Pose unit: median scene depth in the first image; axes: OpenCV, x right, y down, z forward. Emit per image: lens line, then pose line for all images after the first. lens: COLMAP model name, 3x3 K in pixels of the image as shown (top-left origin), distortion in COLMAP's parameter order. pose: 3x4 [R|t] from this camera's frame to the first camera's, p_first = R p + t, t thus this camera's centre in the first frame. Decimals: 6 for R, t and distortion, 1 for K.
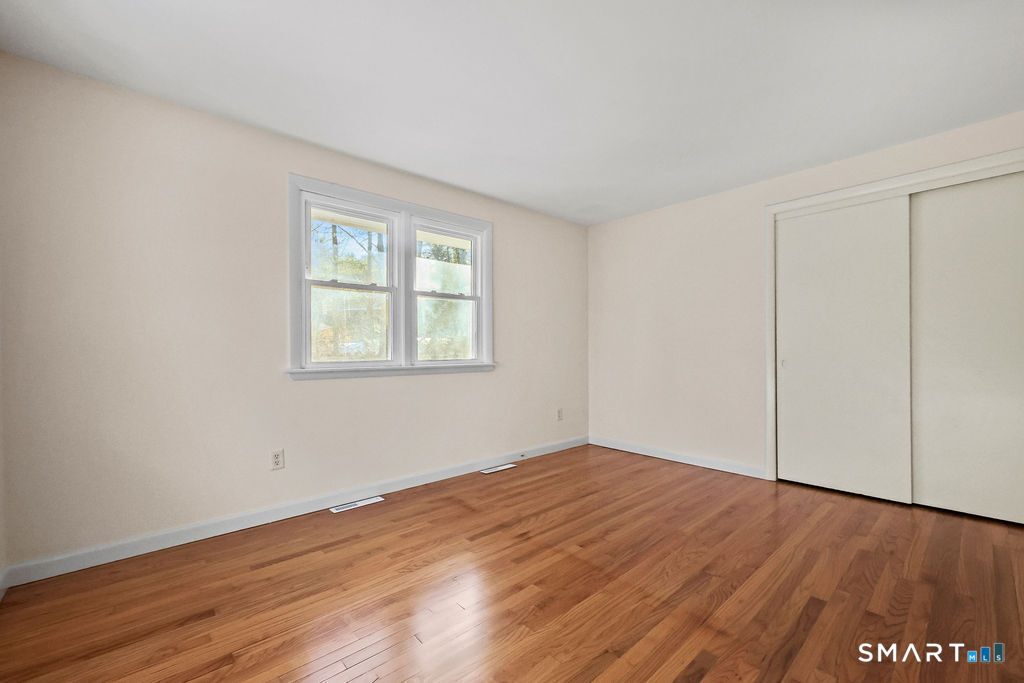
lens RADIAL K [[427.6, 0, 517.3], [0, 427.6, 350.1], [0, 0, 1]] dist [-0.000327, 0.000217]
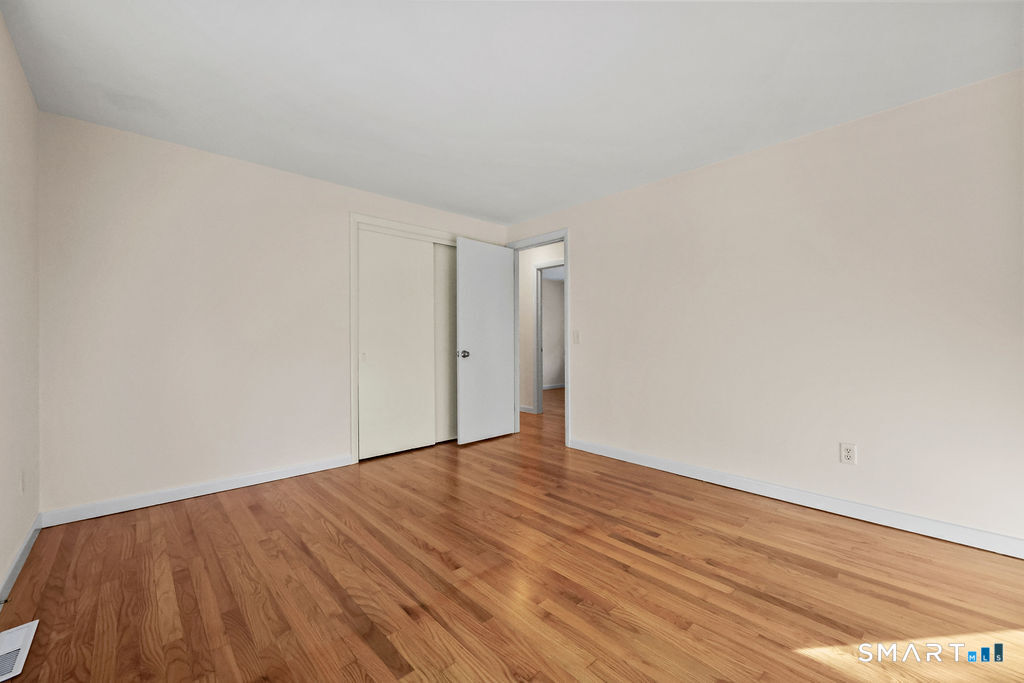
lens RADIAL K [[408.6, 0, 512.0], [0, 408.6, 341.5], [0, 0, 1]] dist [0.000356, 0.000119]
pose [[-0.005279, 0.005881, 0.999969, -0.554274], [0.007154, 0.999957, -0.005843, -0.002560], [-0.999960, 0.007123, -0.005321, 0.705439]]
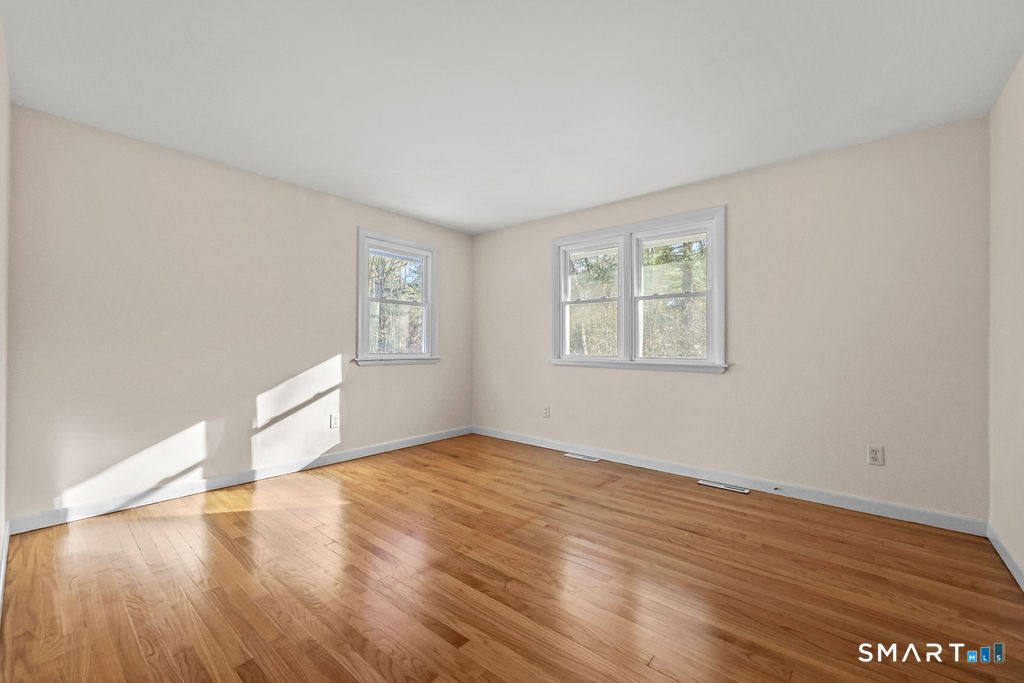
lens RADIAL K [[408.6, 0, 512.0], [0, 408.6, 341.5], [0, 0, 1]] dist [0.000356, 0.000119]
pose [[0.128125, -0.001598, -0.991757, 0.949506], [-0.008346, 0.999962, -0.002689, -0.014300], [0.991723, 0.008621, 0.128106, 0.610561]]
